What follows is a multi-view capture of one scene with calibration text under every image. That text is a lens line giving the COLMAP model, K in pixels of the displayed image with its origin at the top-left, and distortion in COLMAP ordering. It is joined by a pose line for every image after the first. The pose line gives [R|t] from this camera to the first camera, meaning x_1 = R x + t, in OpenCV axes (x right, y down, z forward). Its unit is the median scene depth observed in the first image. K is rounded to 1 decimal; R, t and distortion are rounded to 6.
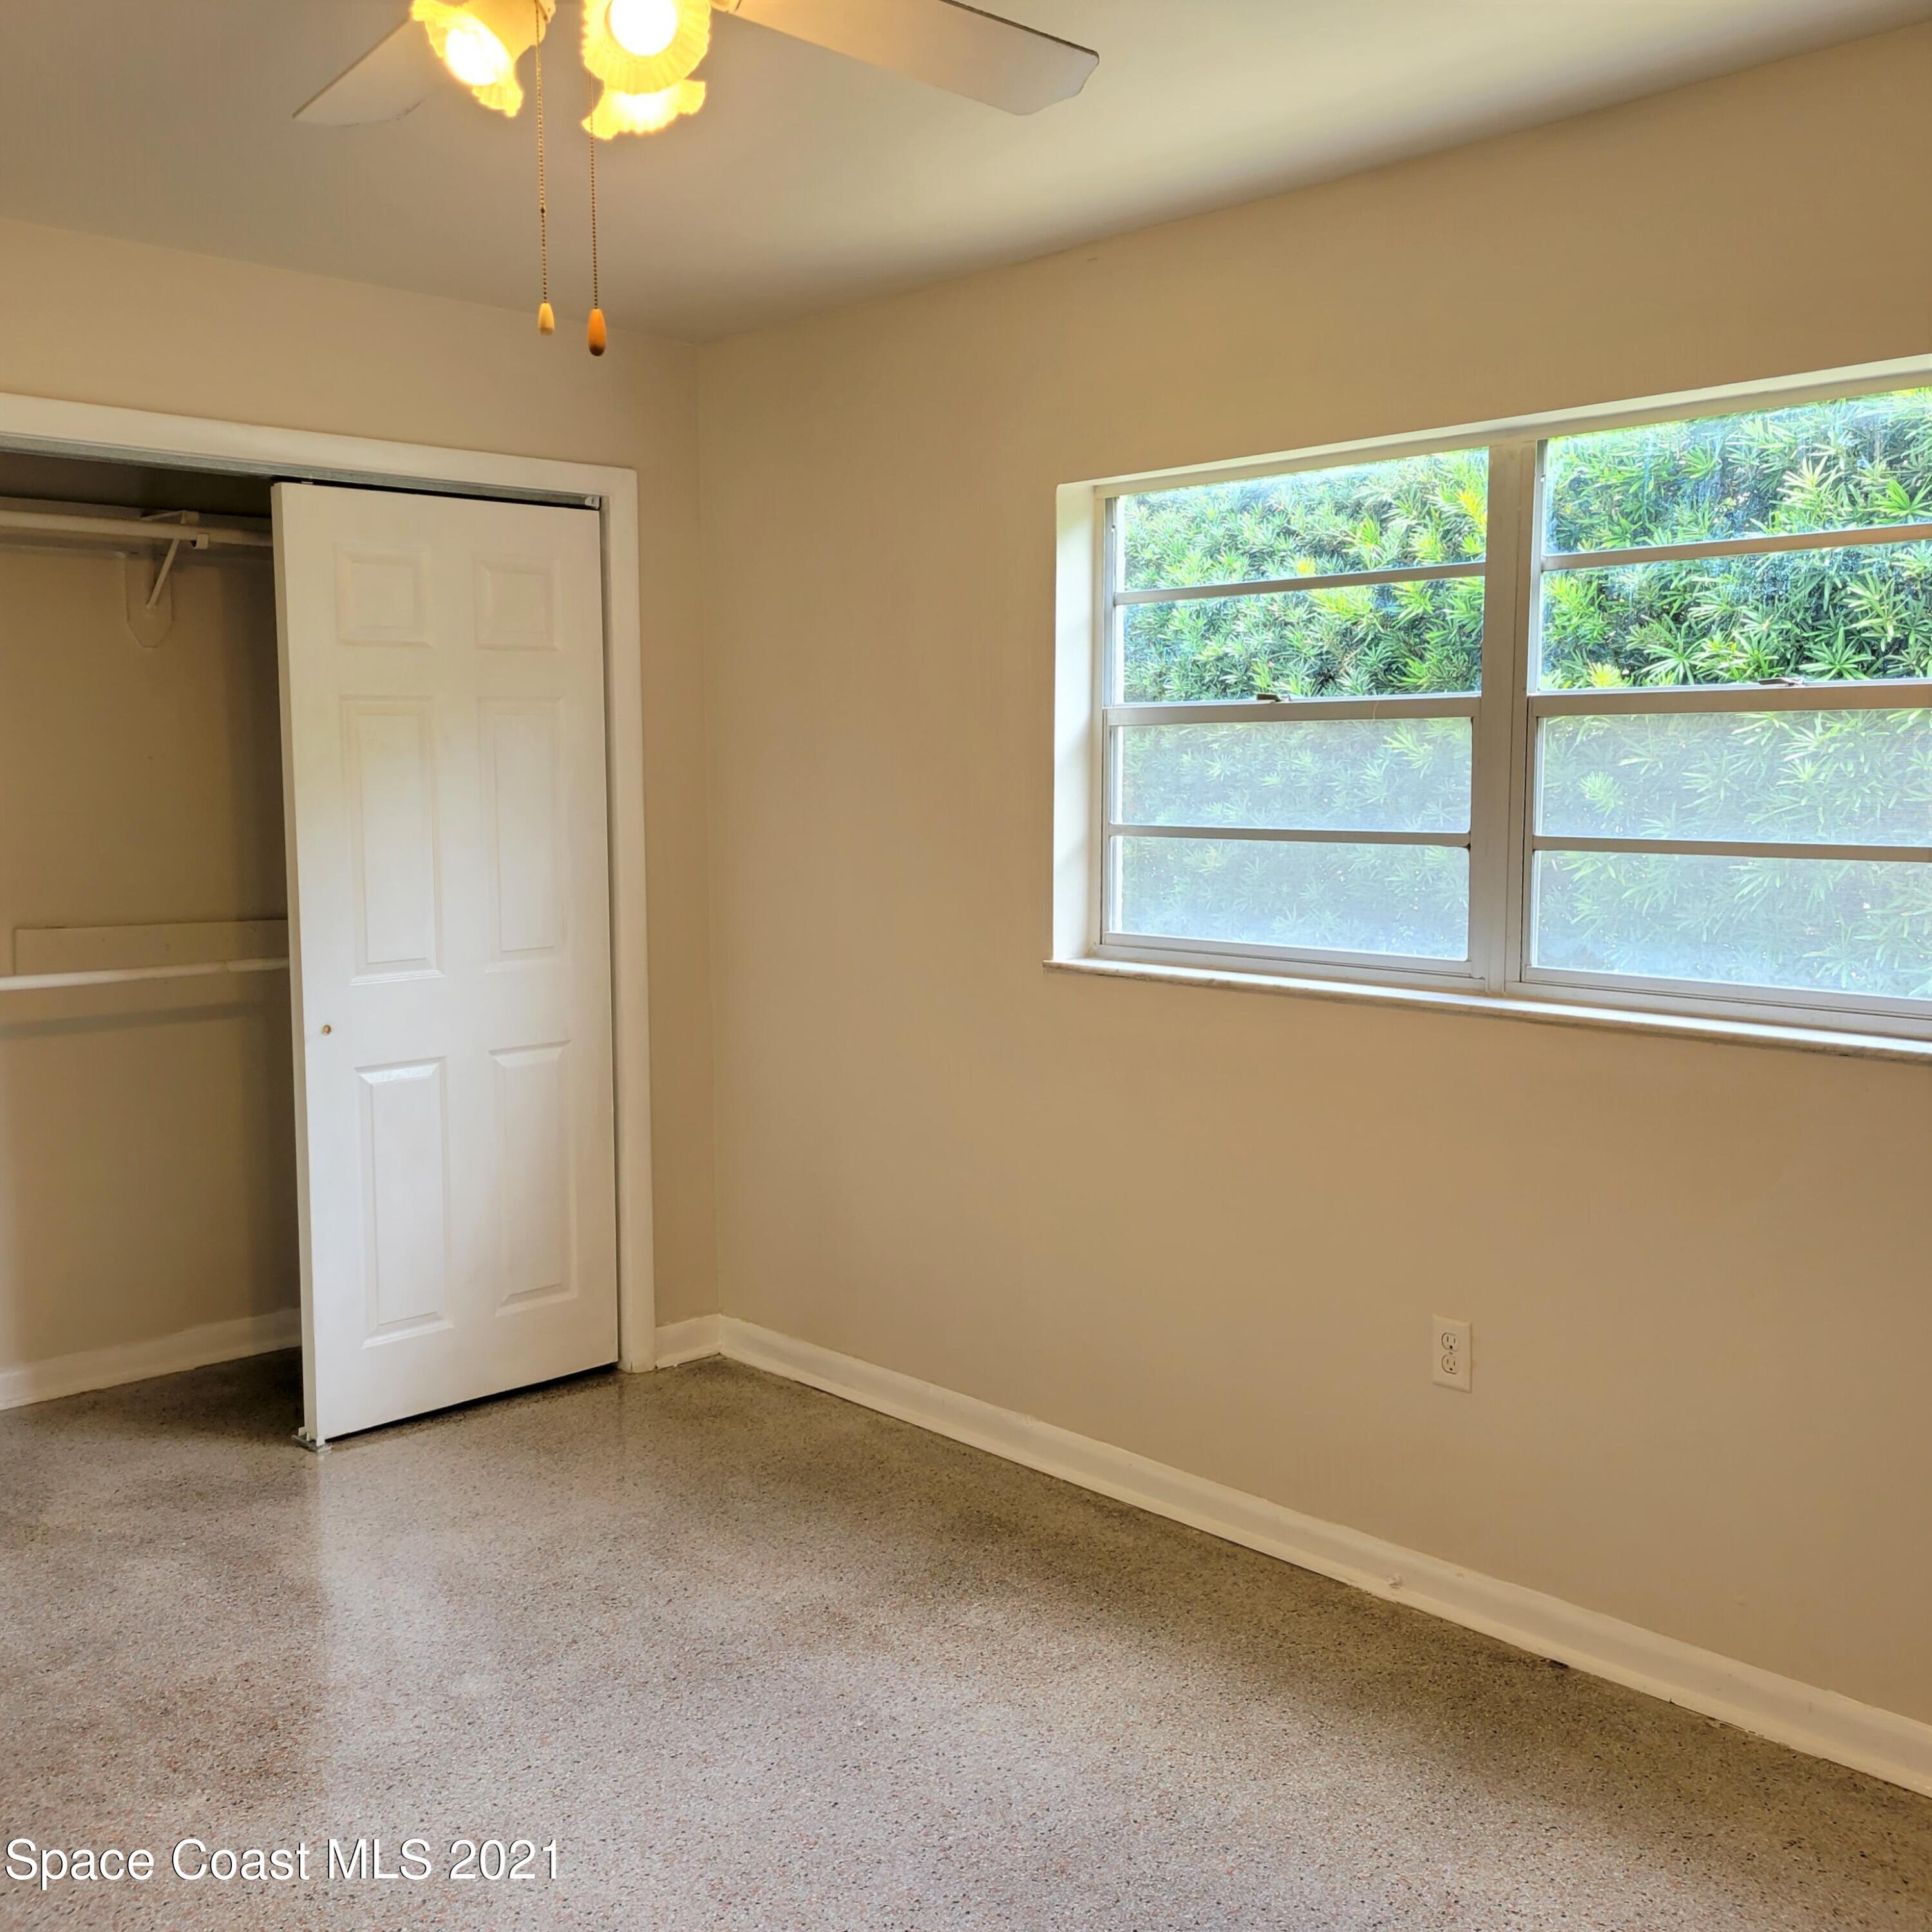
lens RADIAL K [[1996.7, 0, 970.4], [0, 1996.7, 948.7], [0, 0, 1]] dist [0.062835, -0.051794]
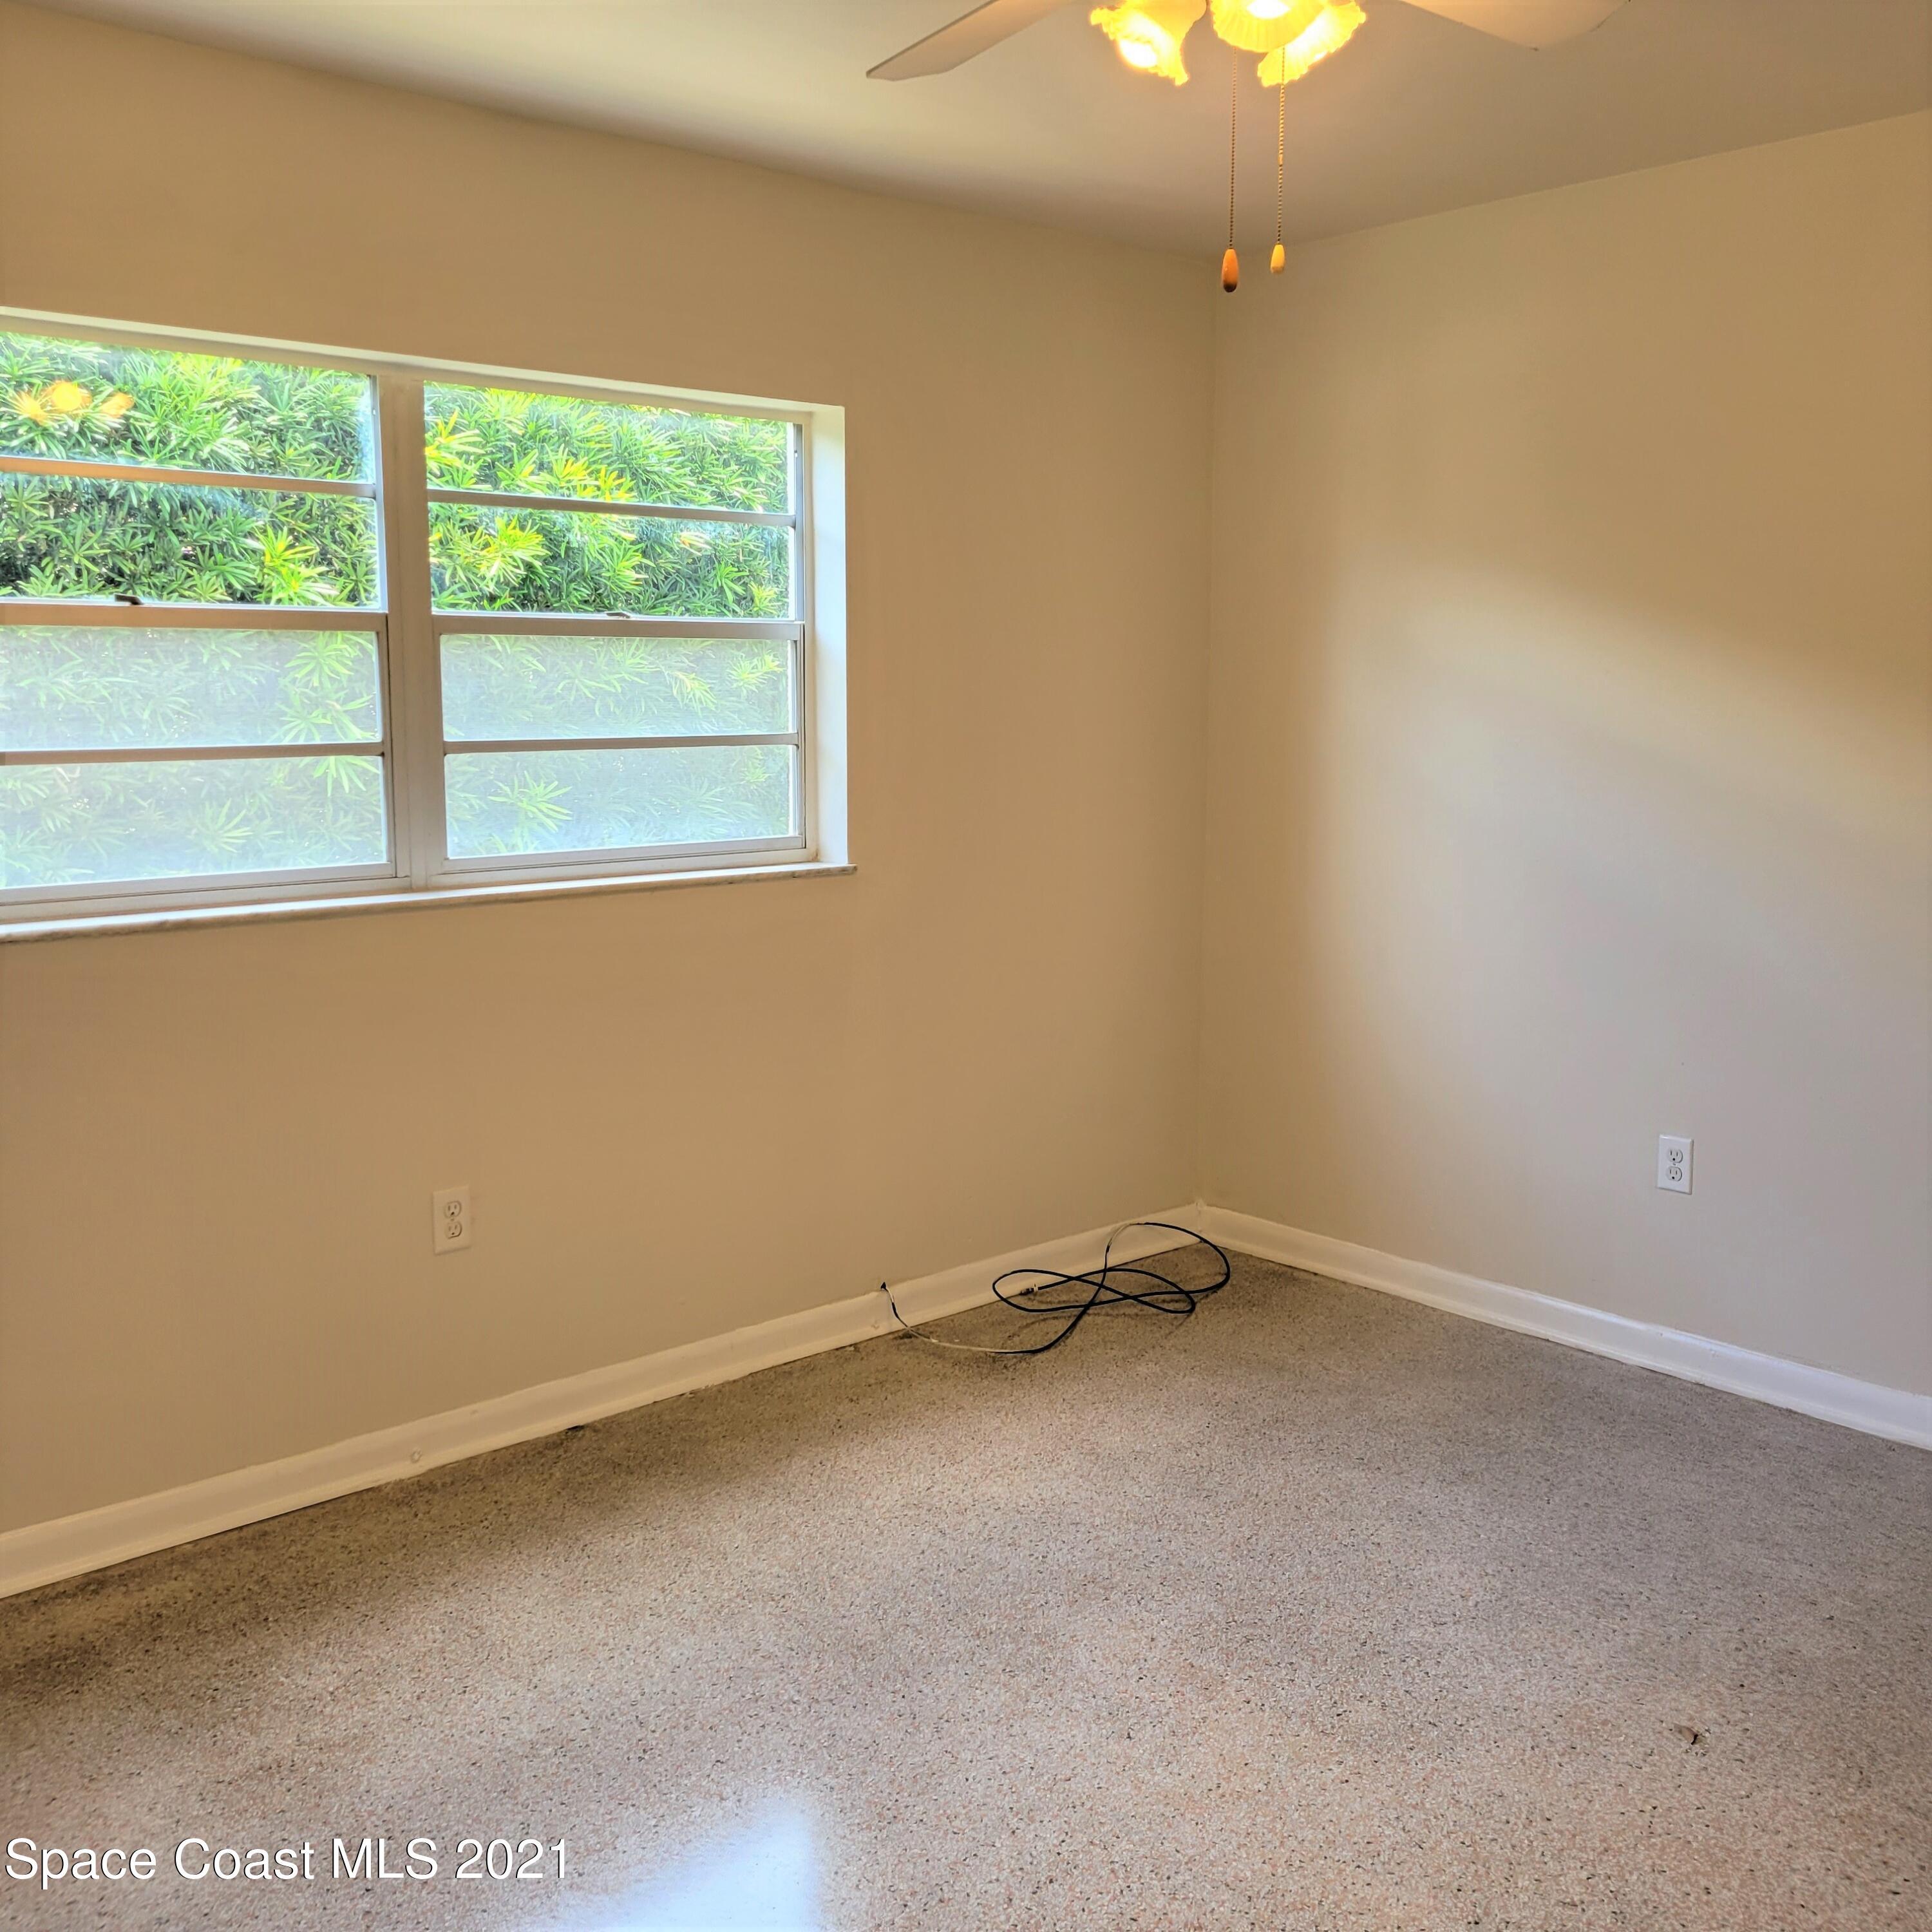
lens RADIAL K [[1779.3, 0, 1037.5], [0, 1779.3, 915.5], [0, 0, 1]] dist [0.008153, 0.005018]
pose [[0.034568, -0.129295, 0.991004, -0.696522], [0.096569, 0.987388, 0.125455, -0.052732], [-0.994726, 0.091364, 0.046617, 0.633747]]
